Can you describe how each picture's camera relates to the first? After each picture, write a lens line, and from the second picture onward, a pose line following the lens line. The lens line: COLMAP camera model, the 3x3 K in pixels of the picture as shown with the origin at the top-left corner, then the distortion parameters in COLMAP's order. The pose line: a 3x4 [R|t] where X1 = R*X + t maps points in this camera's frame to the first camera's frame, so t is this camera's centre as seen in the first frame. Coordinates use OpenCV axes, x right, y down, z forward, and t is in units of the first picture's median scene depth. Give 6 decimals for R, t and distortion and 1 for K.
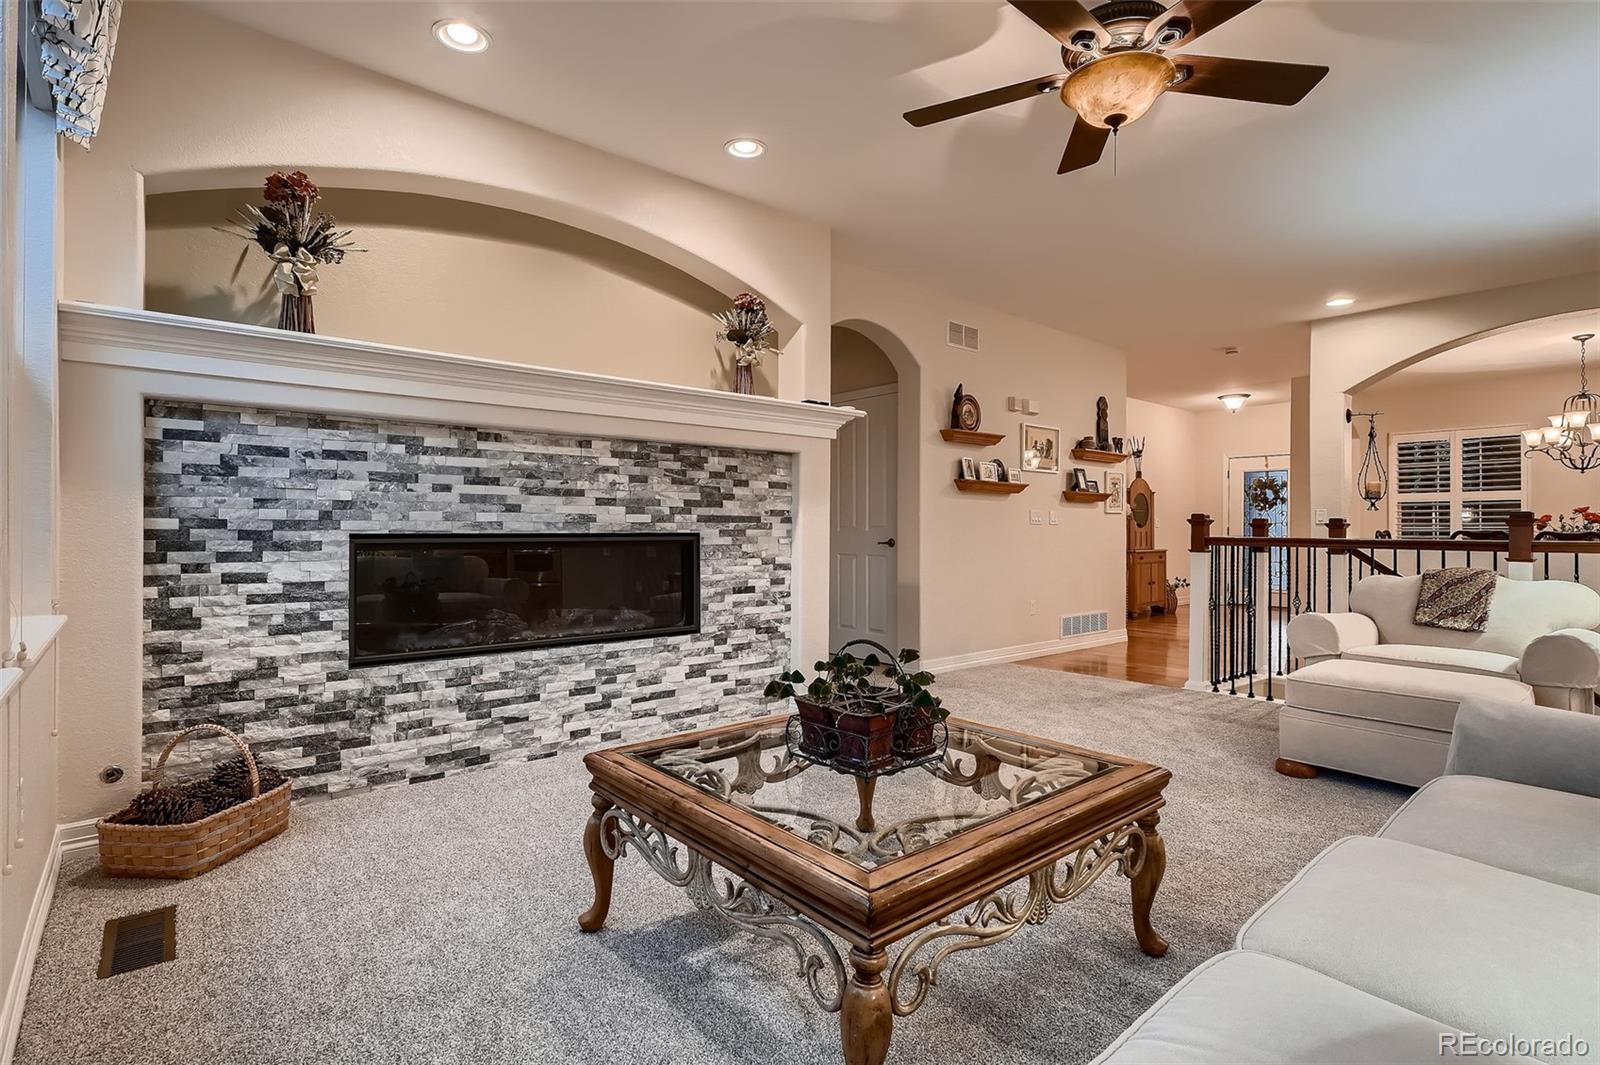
lens RADIAL K [[780.9, 0, 801.3], [0, 780.9, 529.7], [0, 0, 1]] dist [0.002634, -0.000283]
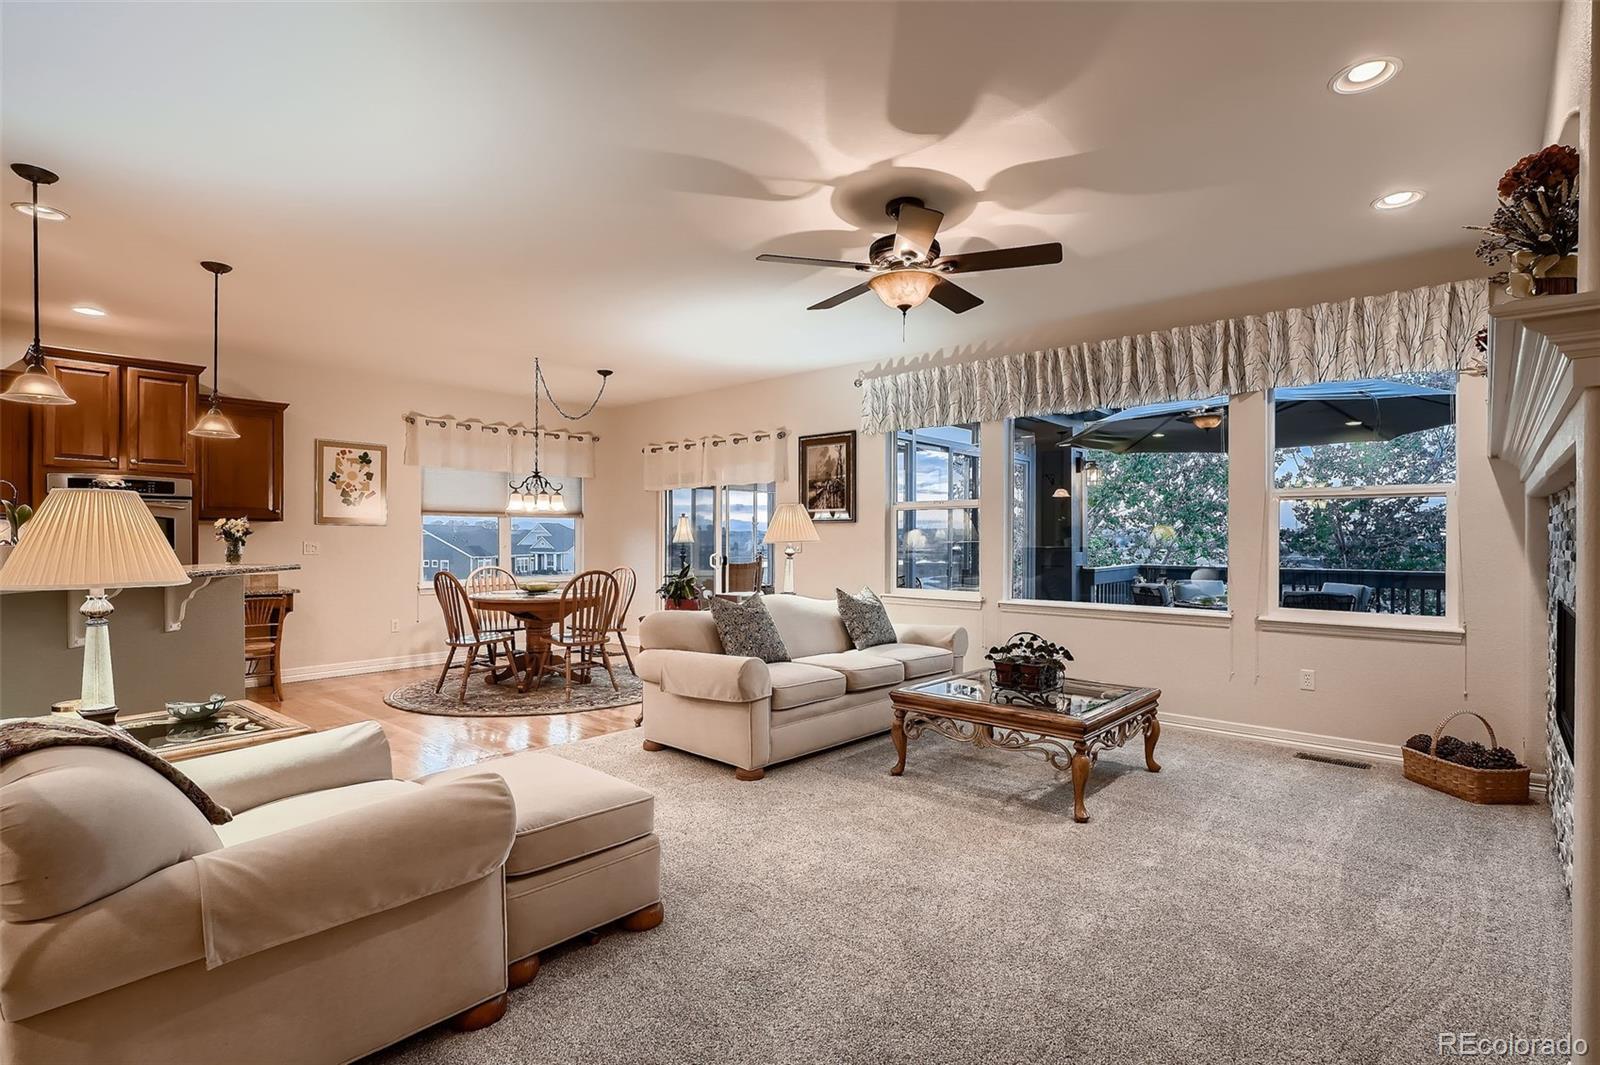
lens RADIAL K [[780.9, 0, 799.8], [0, 780.9, 535.3], [0, 0, 1]] dist [0.002634, -0.000283]
pose [[0.991219, 0.002697, 0.132202, -0.546997], [-0.003314, 0.999985, 0.004452, -0.087160], [-0.132188, -0.004851, 0.991213, -0.689982]]
